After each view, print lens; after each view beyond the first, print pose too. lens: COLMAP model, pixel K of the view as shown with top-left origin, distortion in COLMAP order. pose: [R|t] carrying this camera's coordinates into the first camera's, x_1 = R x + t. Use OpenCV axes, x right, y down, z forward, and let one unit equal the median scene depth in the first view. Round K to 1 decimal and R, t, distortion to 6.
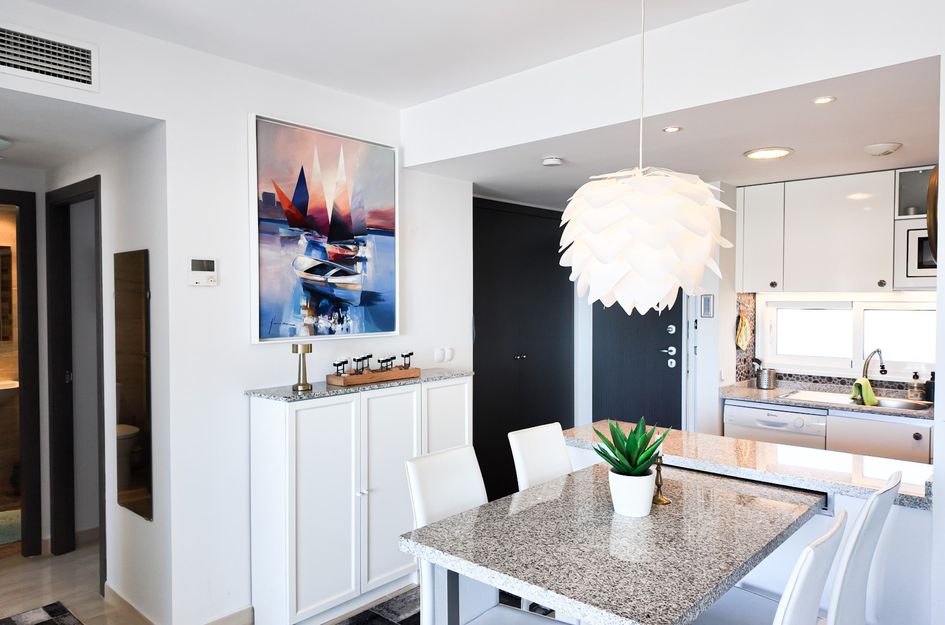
lens RADIAL K [[649.8, 0, 469.7], [0, 649.8, 310.5], [0, 0, 1]] dist [0.078807, -0.098674]
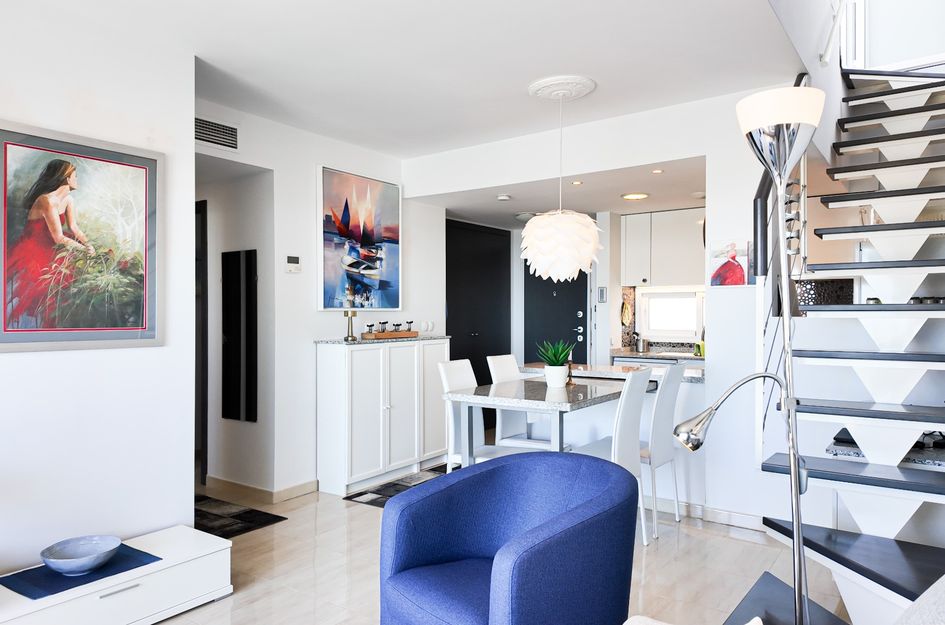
lens RADIAL K [[649.8, 0, 470.8], [0, 649.8, 315.5], [0, 0, 1]] dist [0.078807, -0.098674]
pose [[0.992099, -0.000867, 0.125456, -0.148967], [0.003001, 0.999854, -0.016824, 0.080279], [-0.125424, 0.017068, 0.991956, -0.534886]]
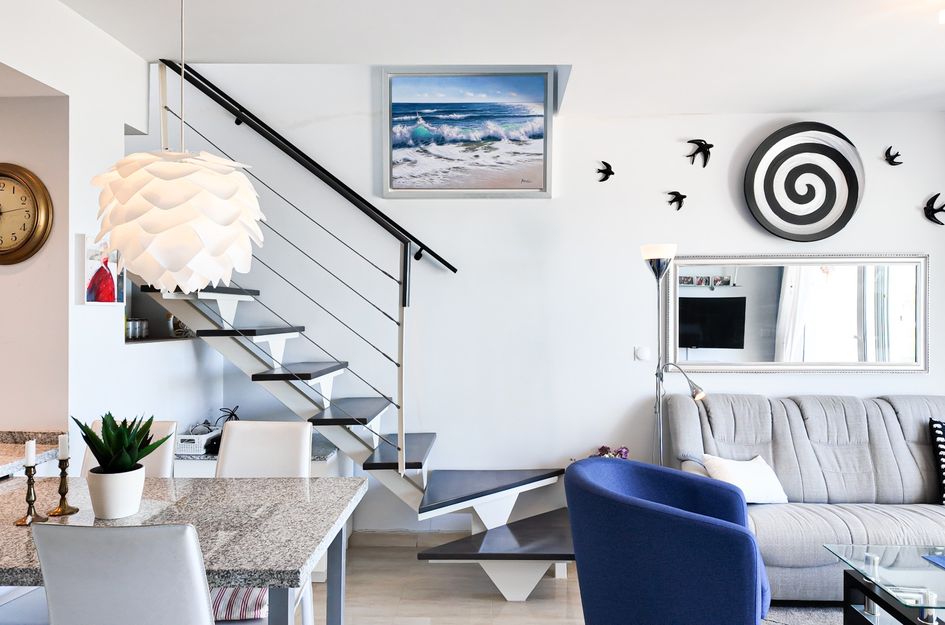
lens RADIAL K [[649.8, 0, 479.0], [0, 649.8, 320.3], [0, 0, 1]] dist [0.078807, -0.098674]
pose [[-0.651488, -0.008802, 0.758608, -0.465097], [0.013656, 0.999635, 0.023327, 0.017966], [-0.758536, 0.025557, -0.651129, 0.745423]]
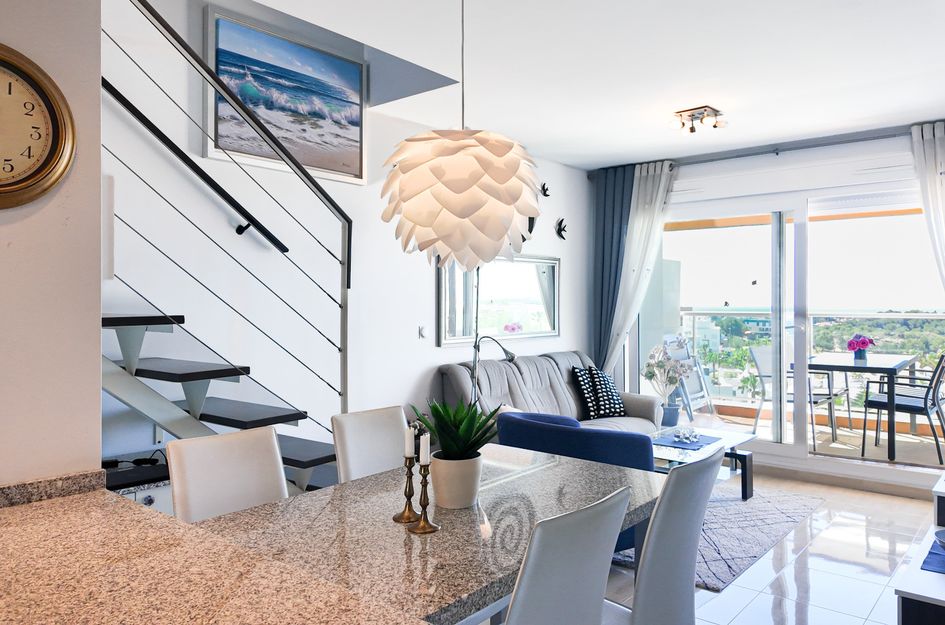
lens RADIAL K [[680.9, 0, 511.0], [0, 680.9, 308.1], [0, 0, 1]] dist [0.055618, -0.042220]
pose [[-0.997019, -0.001482, -0.077143, 0.158242], [-0.003923, 0.999496, 0.031494, 0.015259], [0.077057, 0.031703, -0.996523, 1.173081]]
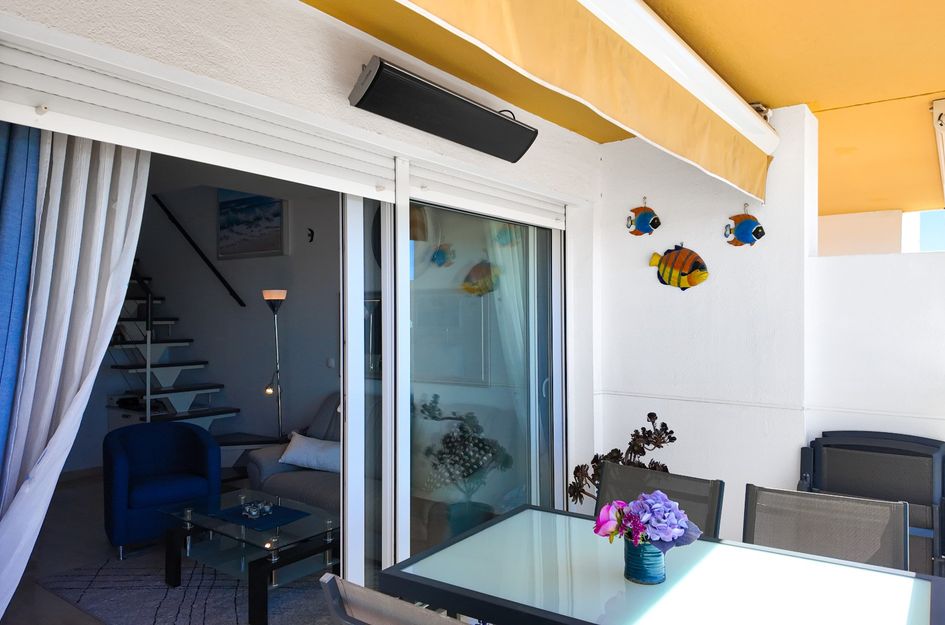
lens RADIAL K [[649.8, 0, 473.8], [0, 649.8, 321.1], [0, 0, 1]] dist [0.078807, -0.098674]
pose [[-0.107782, -0.005484, 0.994159, -1.435338], [0.017941, 0.999811, 0.007461, -0.001044], [-0.994013, 0.018640, -0.107664, -0.416920]]
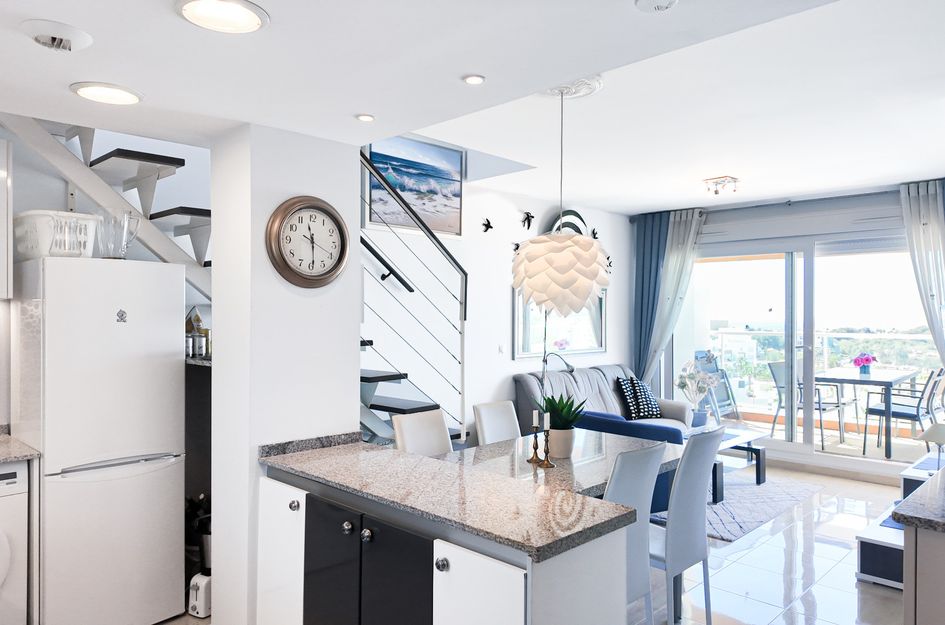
lens RADIAL K [[649.8, 0, 479.7], [0, 649.8, 322.2], [0, 0, 1]] dist [0.078807, -0.098674]
pose [[-0.999654, -0.004666, 0.025904, 0.246048], [-0.003774, 0.999401, 0.034390, -0.022674], [-0.026049, 0.034280, -0.999073, 1.510756]]
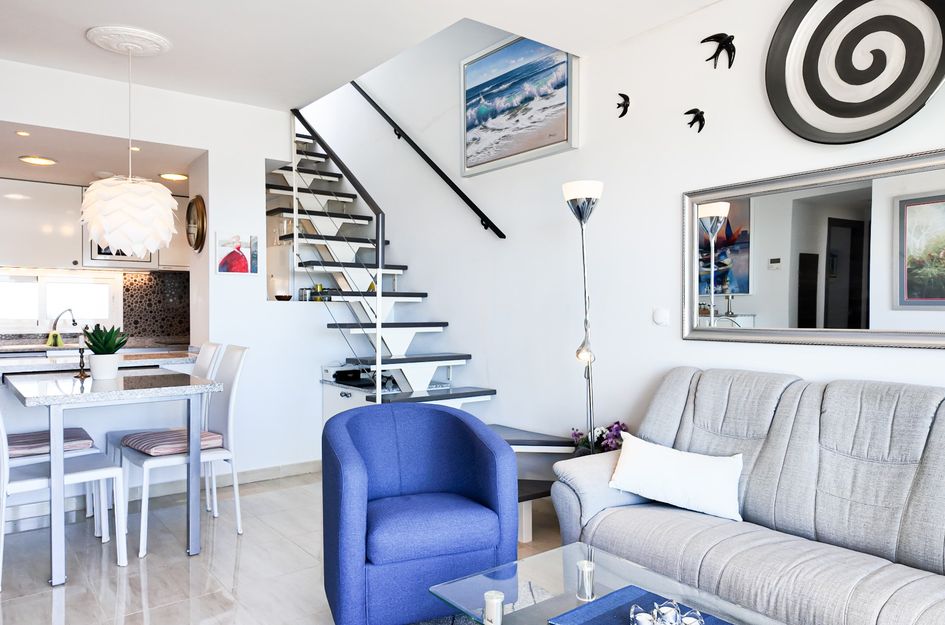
lens RADIAL K [[649.8, 0, 467.5], [0, 649.8, 321.8], [0, 0, 1]] dist [0.078807, -0.098674]
pose [[0.170220, -0.017837, 0.985245, -0.767011], [0.019688, 0.999698, 0.014698, 0.097399], [-0.985209, 0.016896, 0.170520, -0.117169]]
